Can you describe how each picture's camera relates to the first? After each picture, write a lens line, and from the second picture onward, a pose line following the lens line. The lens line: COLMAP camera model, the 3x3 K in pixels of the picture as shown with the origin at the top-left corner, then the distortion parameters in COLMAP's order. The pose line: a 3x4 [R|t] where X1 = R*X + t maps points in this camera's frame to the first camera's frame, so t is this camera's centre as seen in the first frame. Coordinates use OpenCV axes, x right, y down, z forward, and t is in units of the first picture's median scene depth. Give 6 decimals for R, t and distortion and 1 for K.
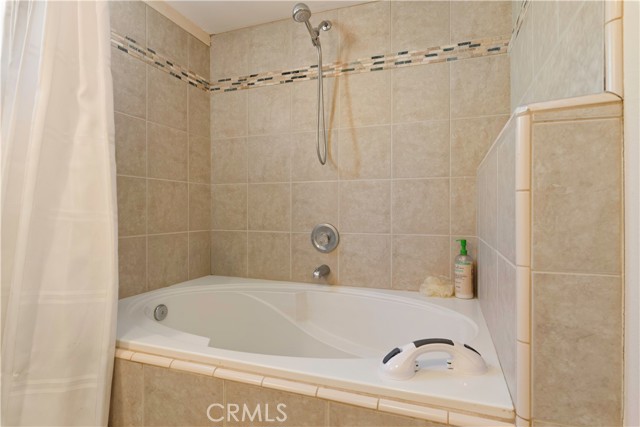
lens RADIAL K [[339.0, 0, 318.1], [0, 339.0, 211.4], [0, 0, 1]] dist [0.001233, -0.000194]
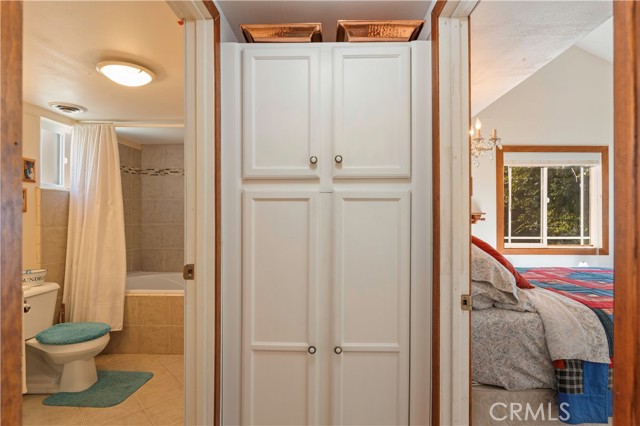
lens RADIAL K [[325.1, 0, 319.0], [0, 325.1, 214.5], [0, 0, 1]] dist [-0.000959, 0.000407]
pose [[0.947903, -0.000449, 0.318560, 0.048986], [0.004578, 0.999915, -0.012212, -0.128056], [-0.318527, 0.013035, 0.947824, -1.246379]]
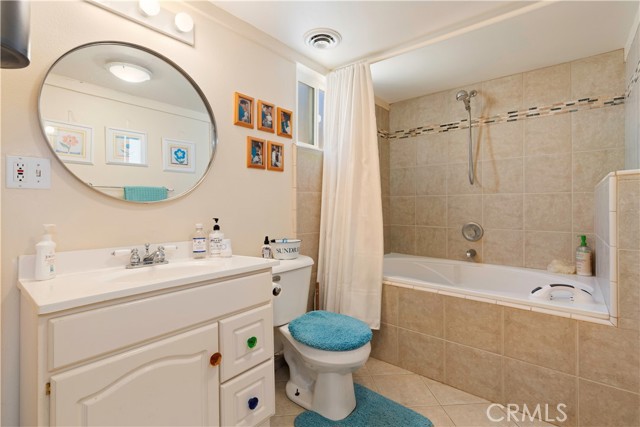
lens RADIAL K [[295.1, 0, 322.1], [0, 295.1, 205.0], [0, 0, 1]] dist [0.005336, 0.000171]
pose [[0.945575, 0.000305, -0.325405, -0.201466], [-0.003477, 0.999952, -0.009166, -0.030002], [0.325386, 0.009798, 0.945530, -0.525922]]
